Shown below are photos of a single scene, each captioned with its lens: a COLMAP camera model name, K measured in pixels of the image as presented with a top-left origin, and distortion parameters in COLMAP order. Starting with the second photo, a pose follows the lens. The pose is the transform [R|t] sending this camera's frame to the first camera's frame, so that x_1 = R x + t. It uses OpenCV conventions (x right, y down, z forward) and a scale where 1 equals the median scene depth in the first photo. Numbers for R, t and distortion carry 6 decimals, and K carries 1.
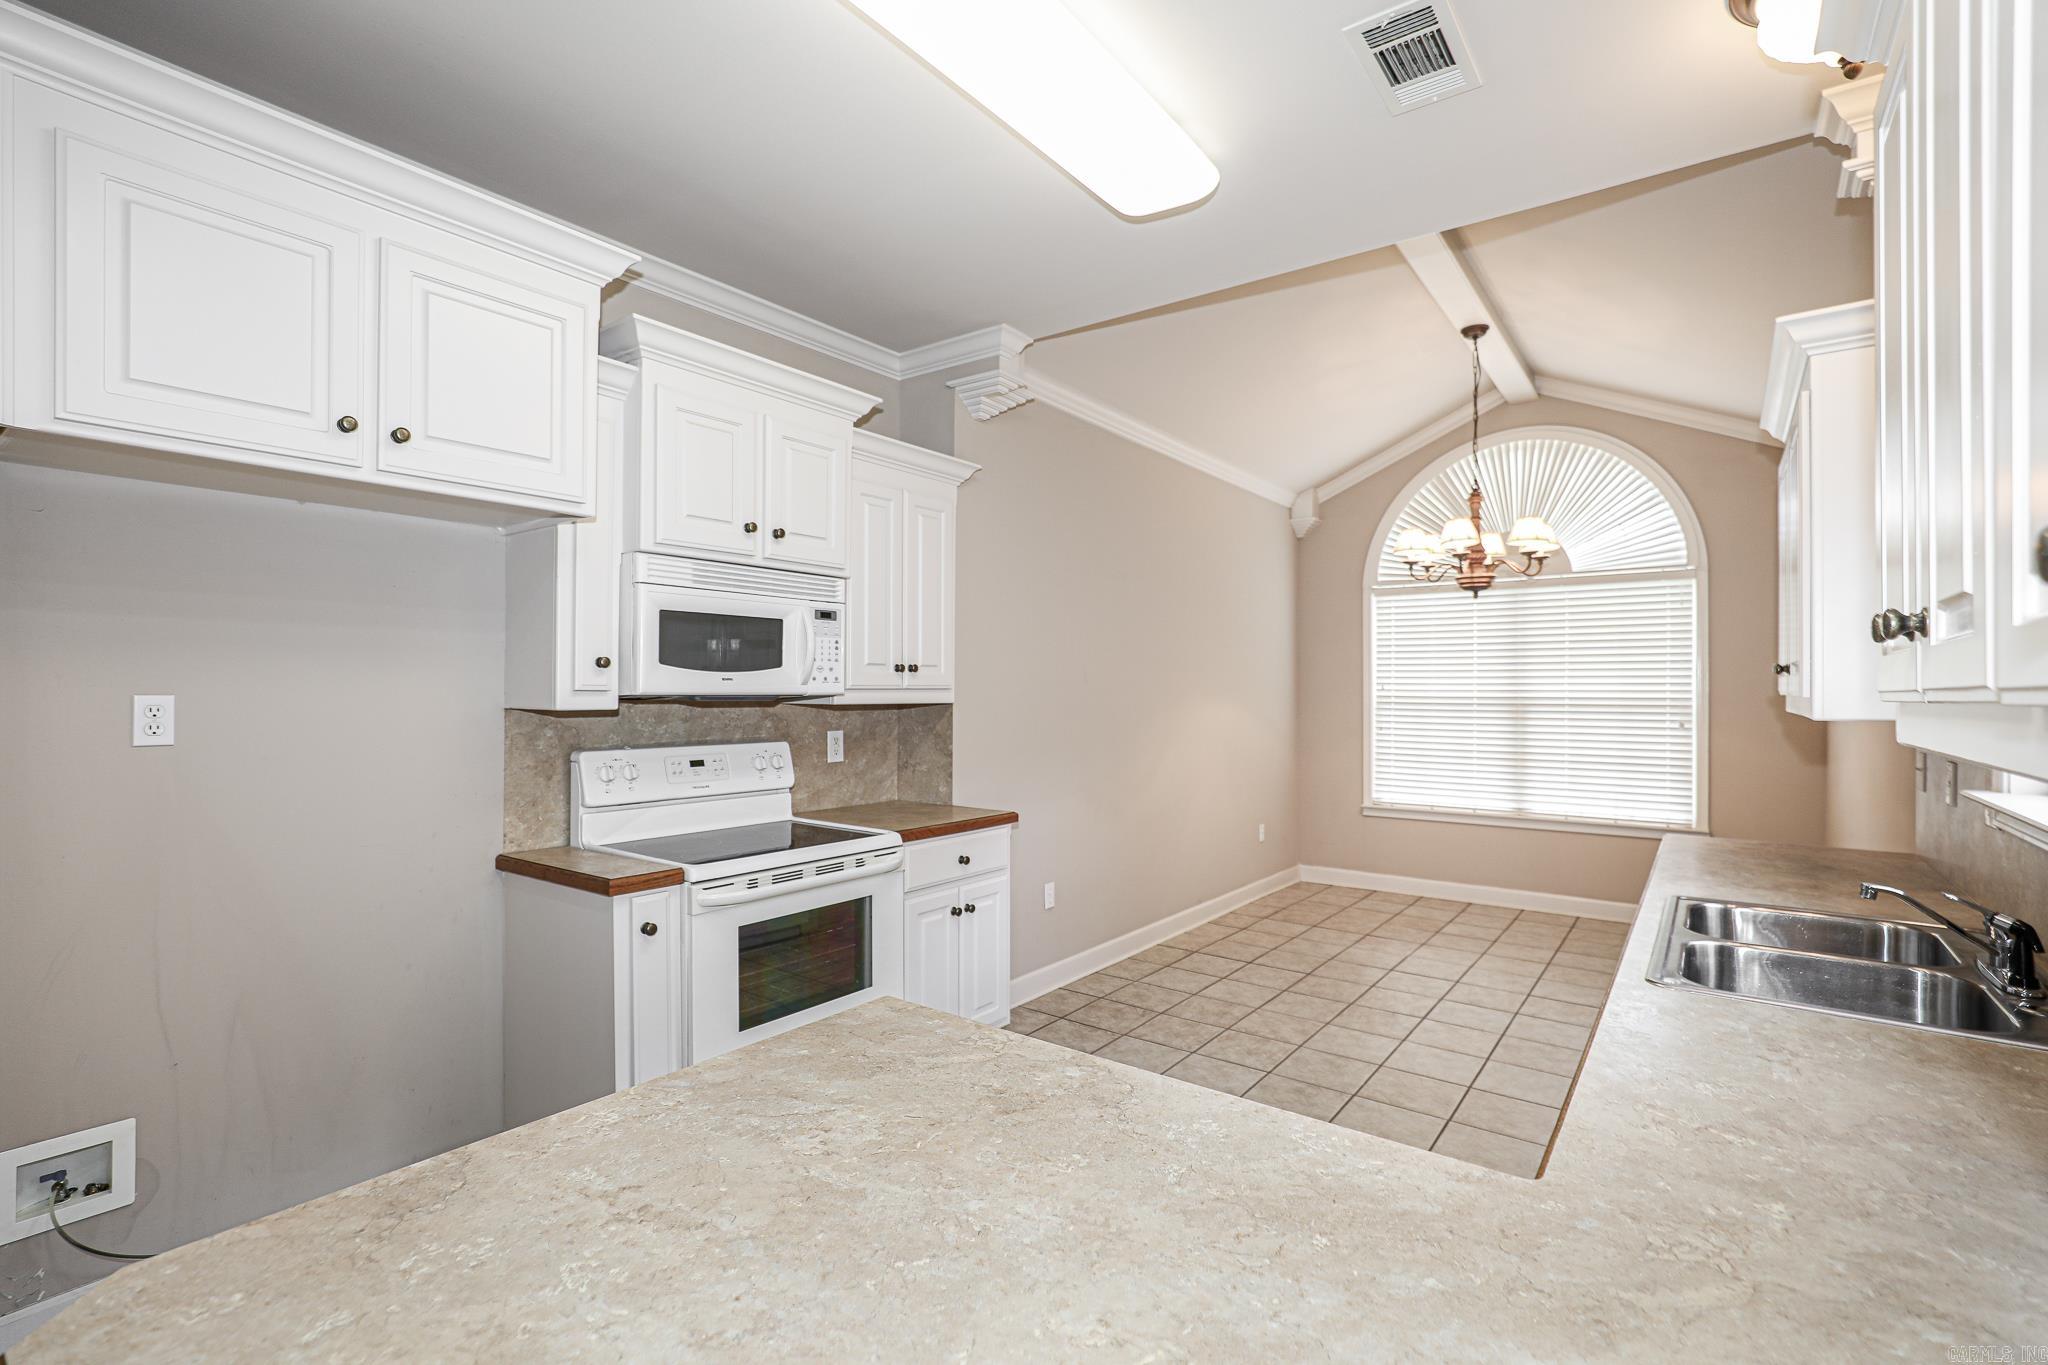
lens RADIAL K [[918.2, 0, 1029.9], [0, 918.2, 682.3], [0, 0, 1]] dist [-0.021769, 0.007930]
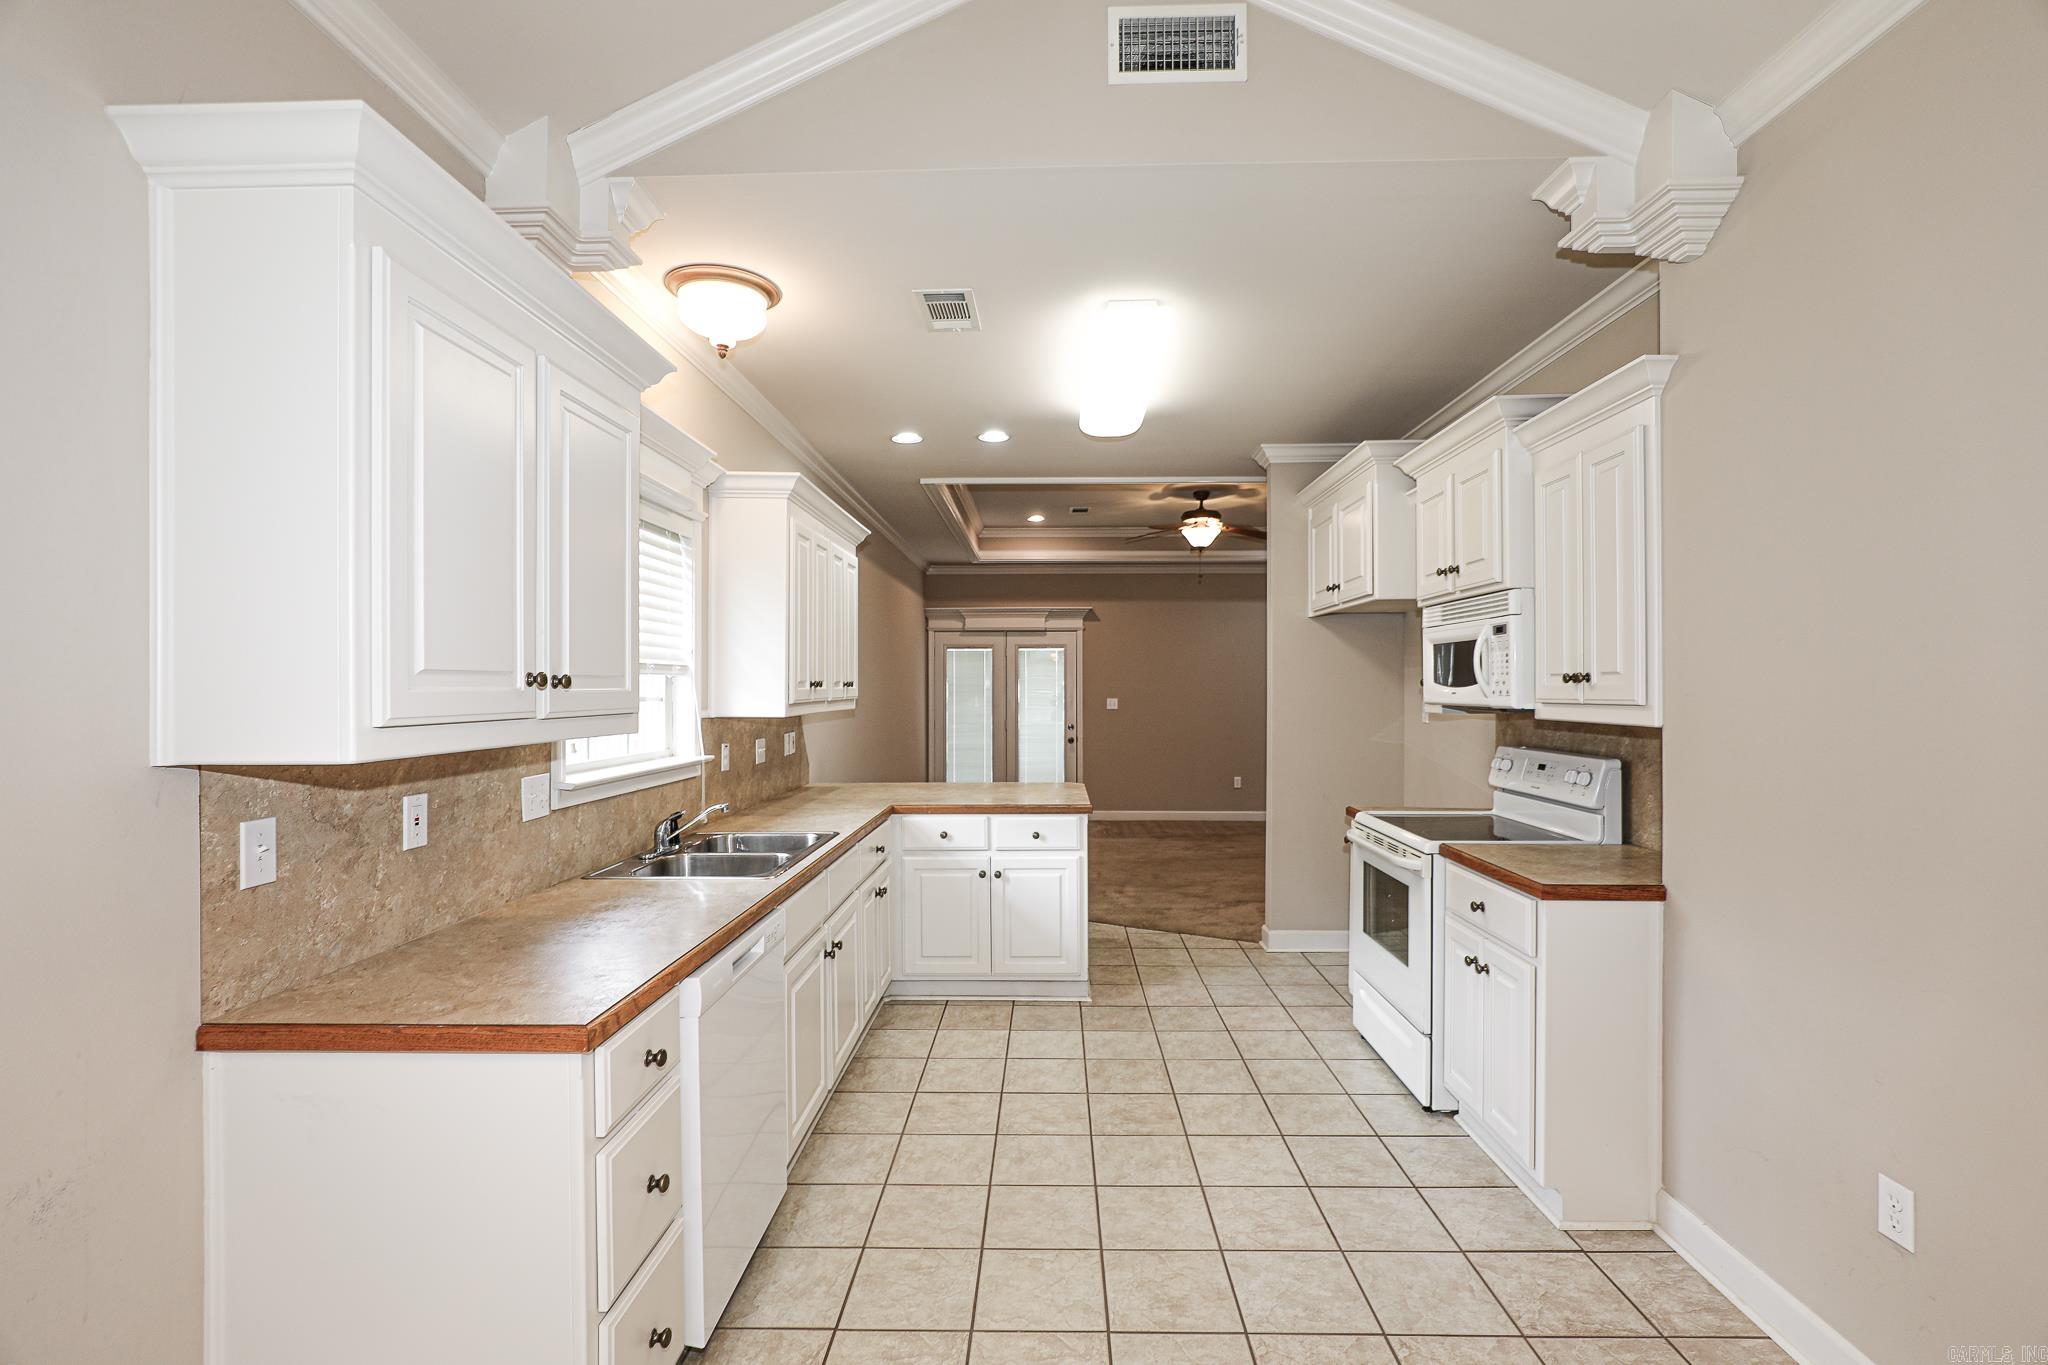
lens RADIAL K [[940.2, 0, 1026.1], [0, 940.2, 673.9], [0, 0, 1]] dist [-0.033047, 0.008607]
pose [[-0.810507, -0.011299, -0.585620, 0.471919], [0.002399, 0.999742, -0.022609, -0.001218], [0.585724, -0.019730, -0.810270, 0.895567]]
